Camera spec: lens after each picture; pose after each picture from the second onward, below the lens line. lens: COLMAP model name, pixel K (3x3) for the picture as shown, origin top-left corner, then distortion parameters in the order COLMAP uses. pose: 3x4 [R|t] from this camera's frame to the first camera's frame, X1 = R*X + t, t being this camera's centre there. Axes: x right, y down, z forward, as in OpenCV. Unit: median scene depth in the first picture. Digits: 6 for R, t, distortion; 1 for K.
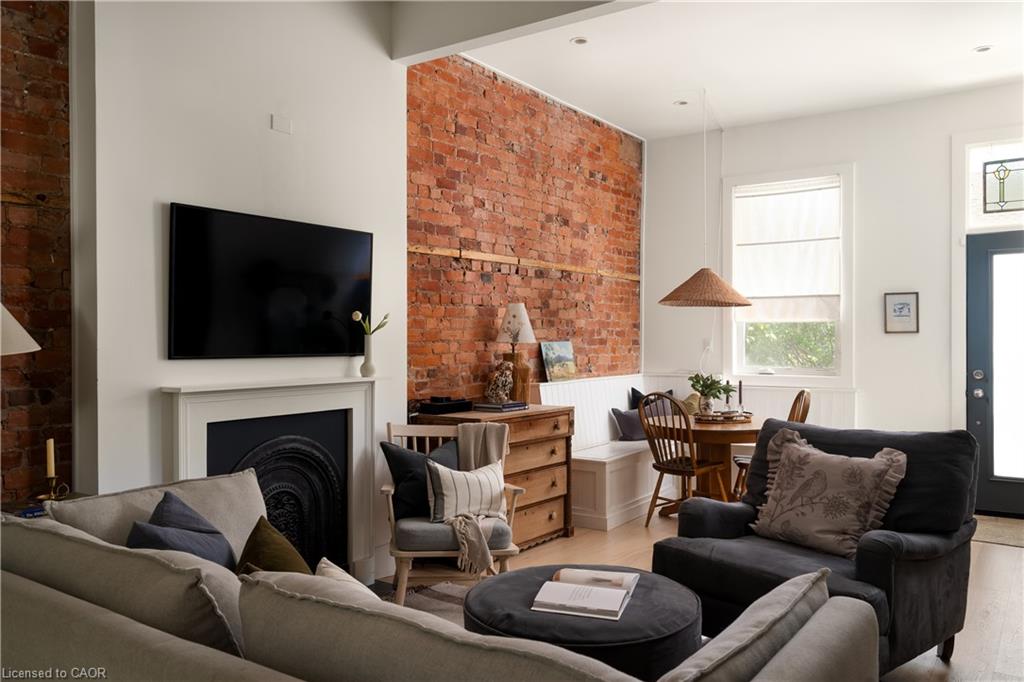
lens RADIAL K [[790.9, 0, 512.0], [0, 790.9, 341.0], [0, 0, 1]] dist [0.000762, -0.002951]
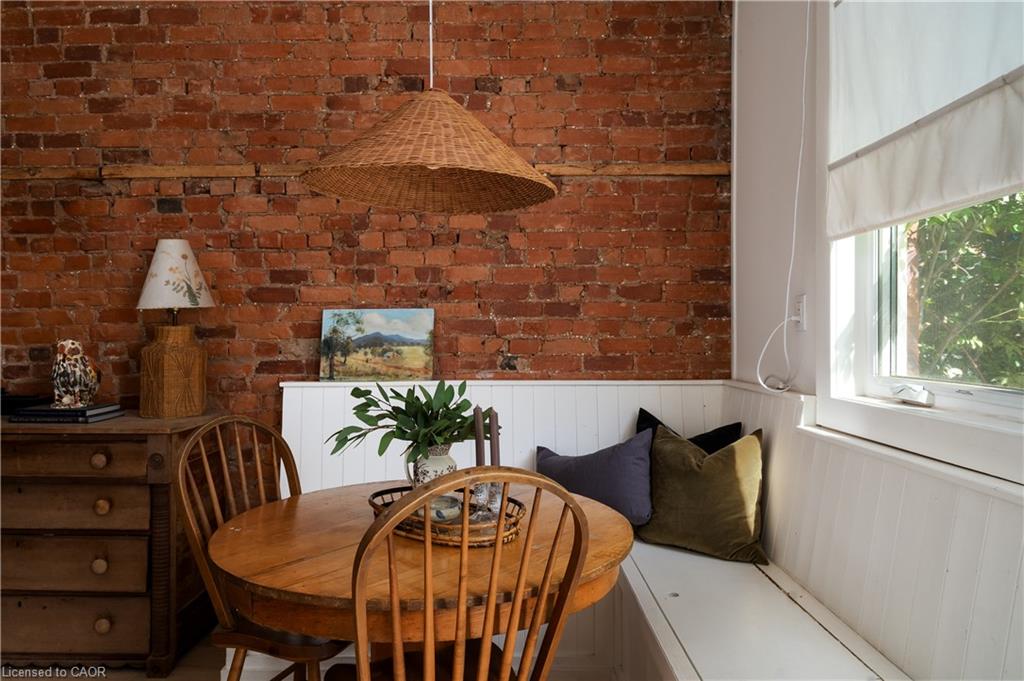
lens RADIAL K [[691.0, 0, 512.0], [0, 691.0, 340.5], [0, 0, 1]] dist [0.005144, 0.000707]
pose [[0.558647, 0.011097, -0.829331, 0.598997], [-0.002328, 0.999928, 0.011811, 0.020207], [0.829402, -0.004667, 0.558633, 0.965425]]
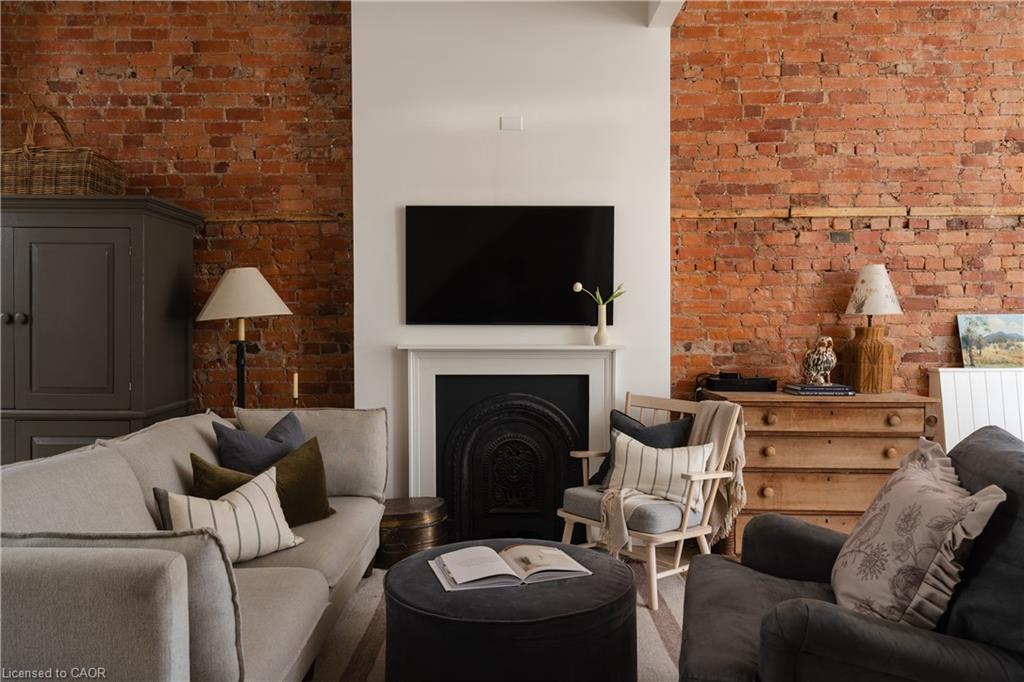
lens RADIAL K [[752.8, 0, 512.0], [0, 752.8, 341.0], [0, 0, 1]] dist [0.003497, 0.003514]
pose [[0.563616, 0.015395, -0.825894, 0.453438], [-0.003146, 0.999859, 0.016491, 0.018812], [0.826031, -0.006696, 0.563585, 0.276625]]
